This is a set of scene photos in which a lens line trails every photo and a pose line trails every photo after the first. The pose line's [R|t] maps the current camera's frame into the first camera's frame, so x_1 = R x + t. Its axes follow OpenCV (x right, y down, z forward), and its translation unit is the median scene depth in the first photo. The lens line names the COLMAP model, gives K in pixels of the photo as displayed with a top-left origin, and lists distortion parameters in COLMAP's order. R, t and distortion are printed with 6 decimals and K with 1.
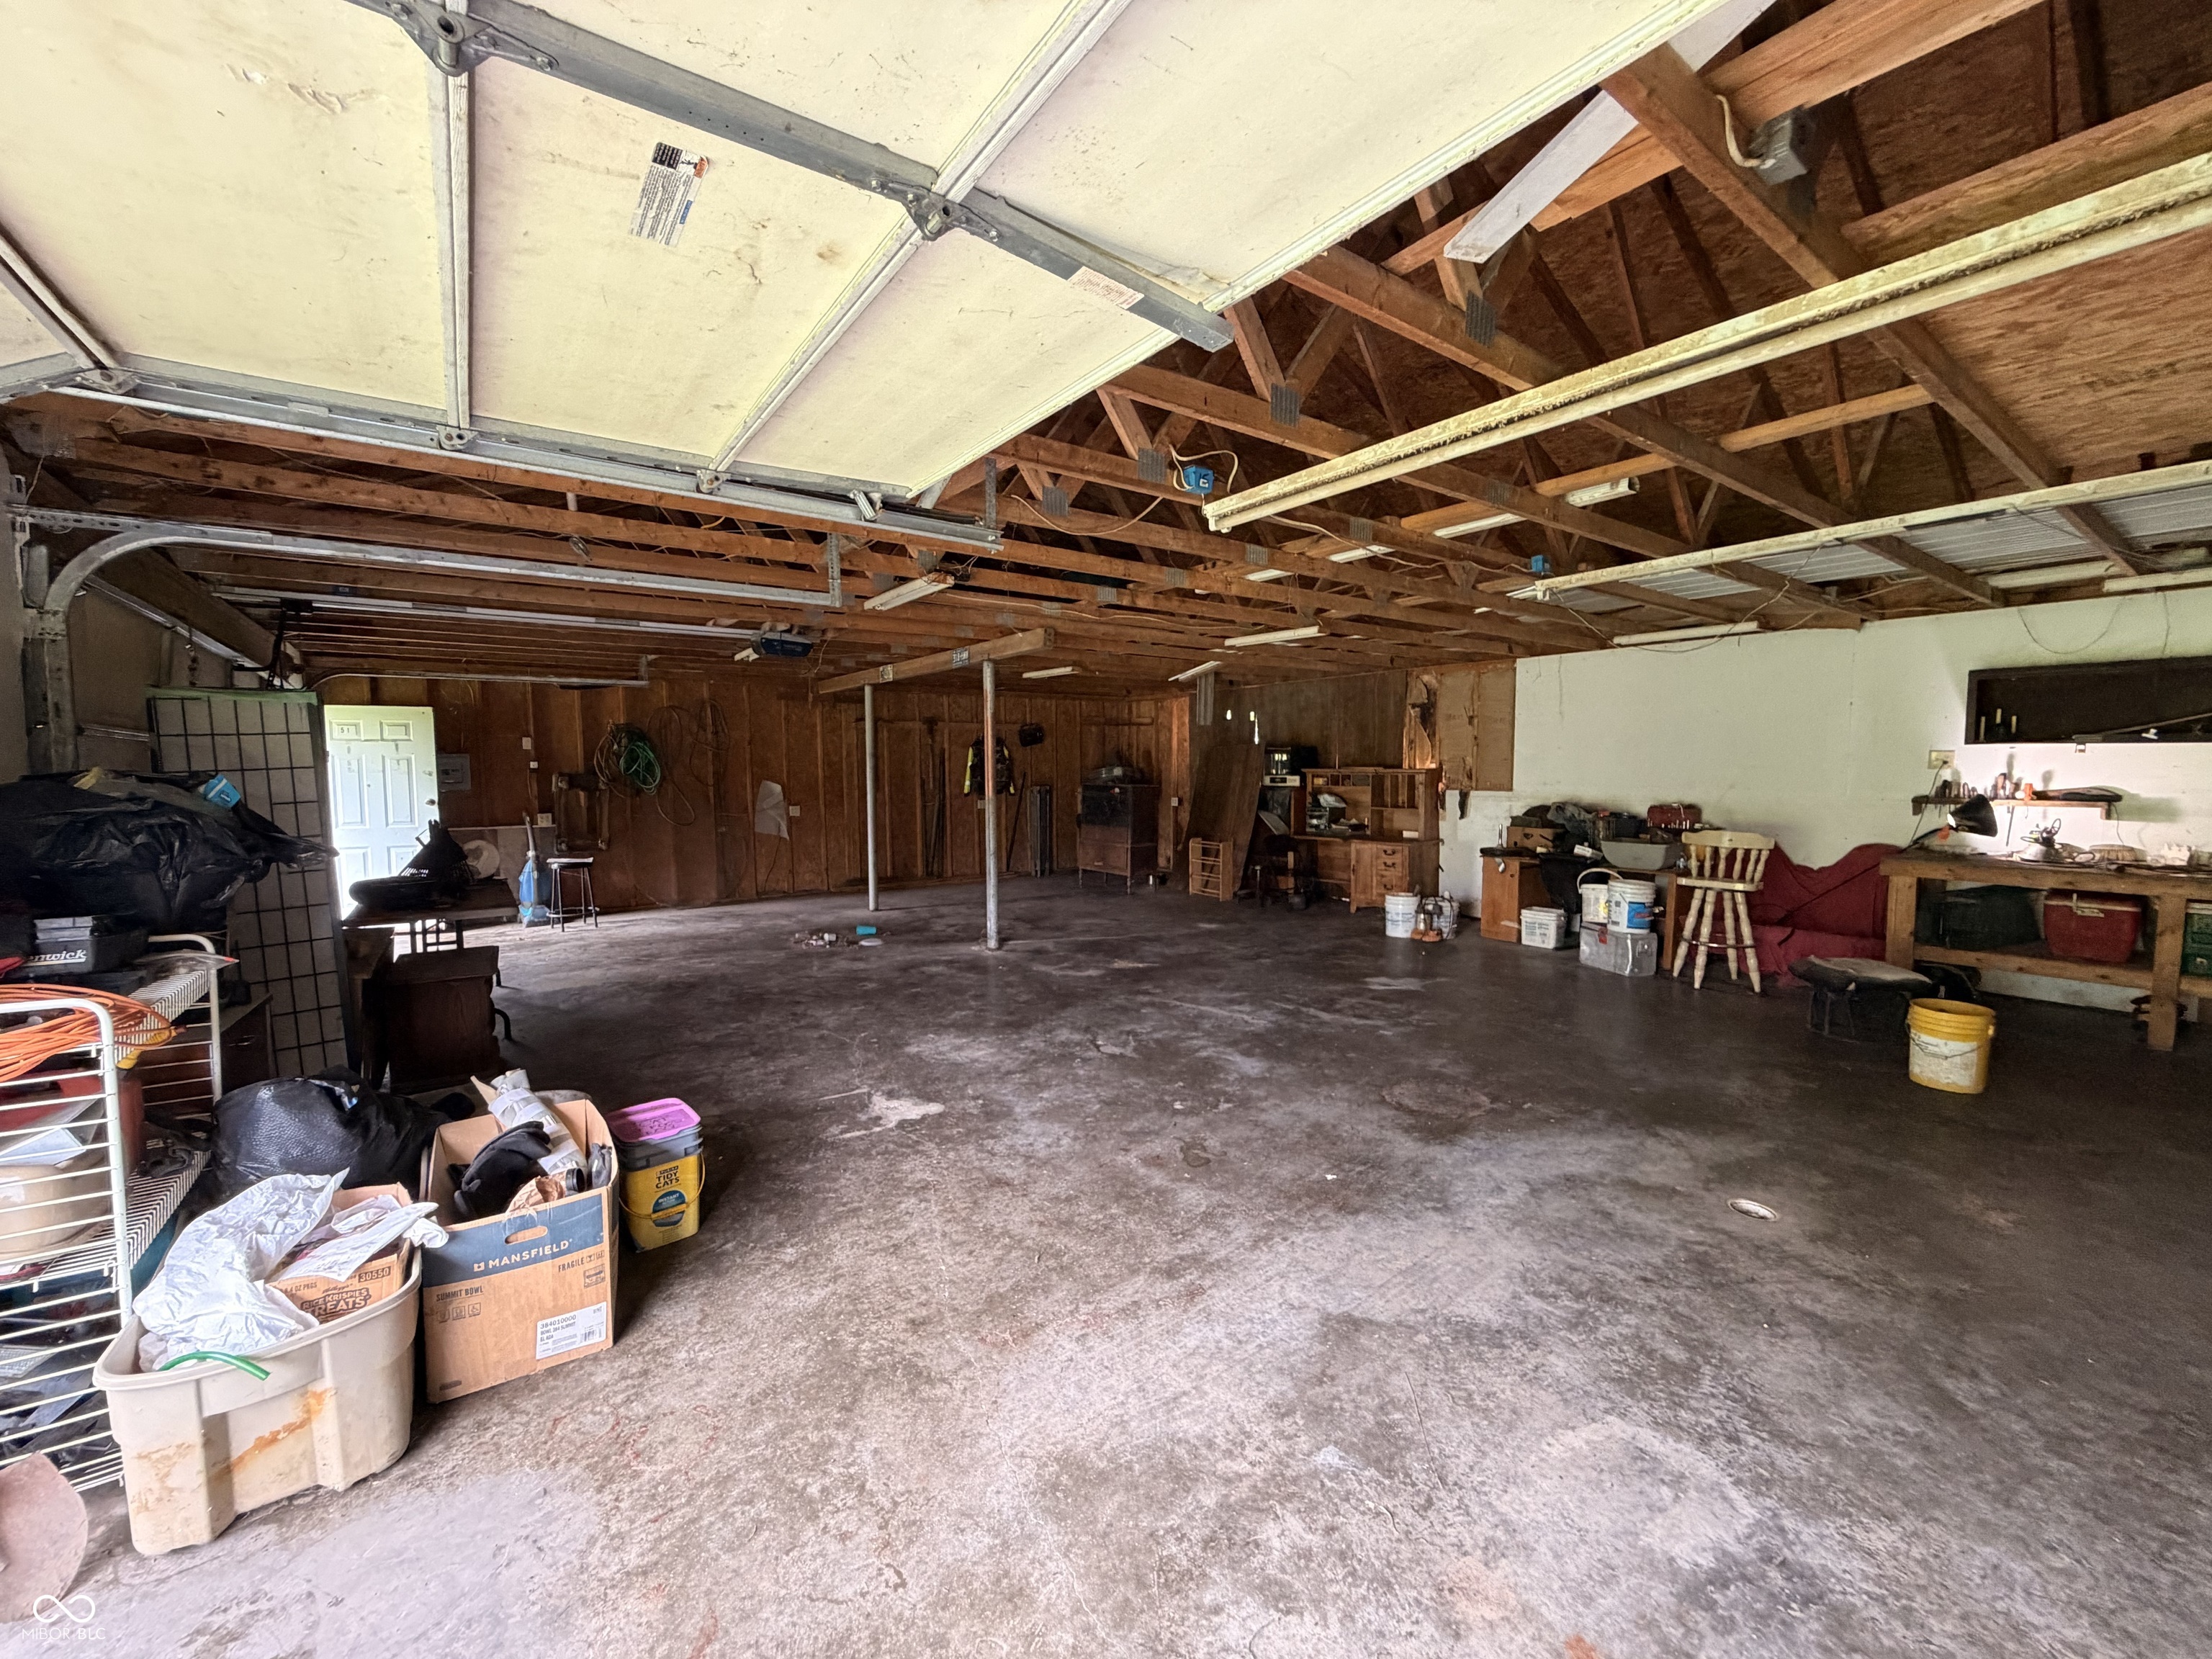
lens RADIAL K [[881.6, 0, 1108.1], [0, 881.6, 826.1], [0, 0, 1]] dist [0.000611, -0.000758]
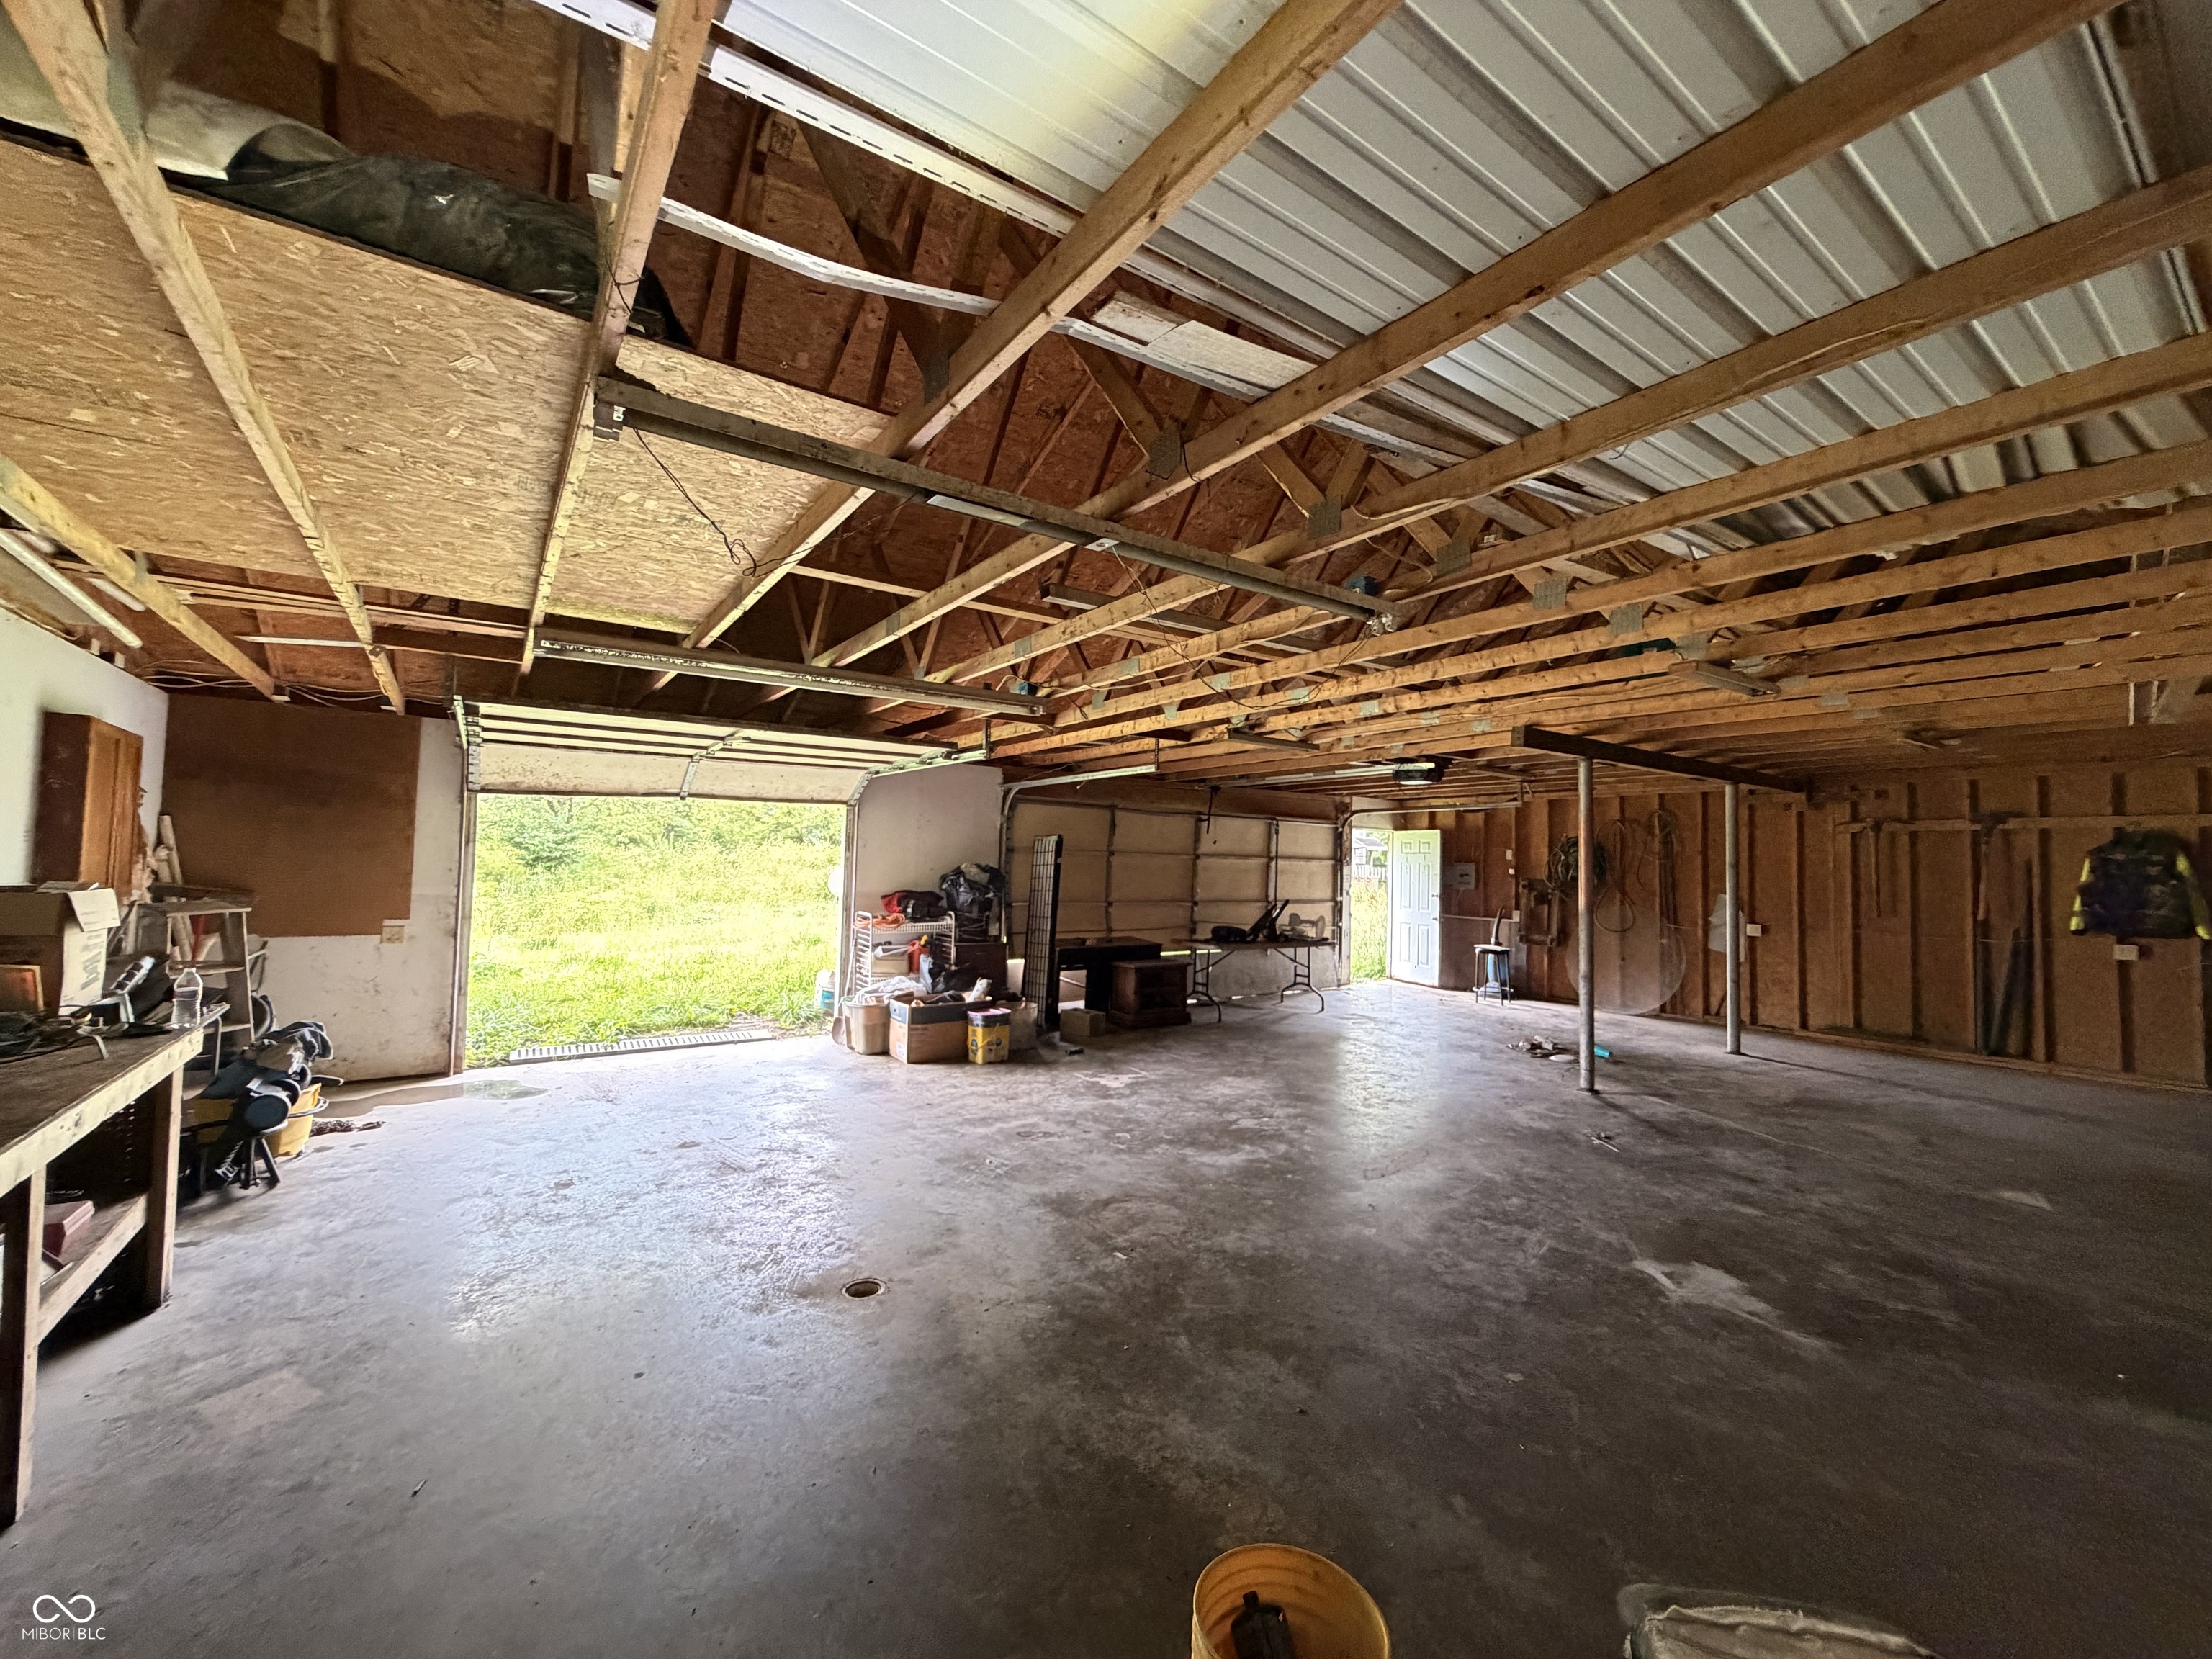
lens RADIAL K [[881.6, 0, 1105.0], [0, 881.6, 827.1], [0, 0, 1]] dist [0.000611, -0.000758]
pose [[-0.019725, -0.038041, -0.999081, 1.383711], [-0.087399, 0.995516, -0.036180, -0.080025], [0.995978, 0.086605, -0.022962, 0.969388]]
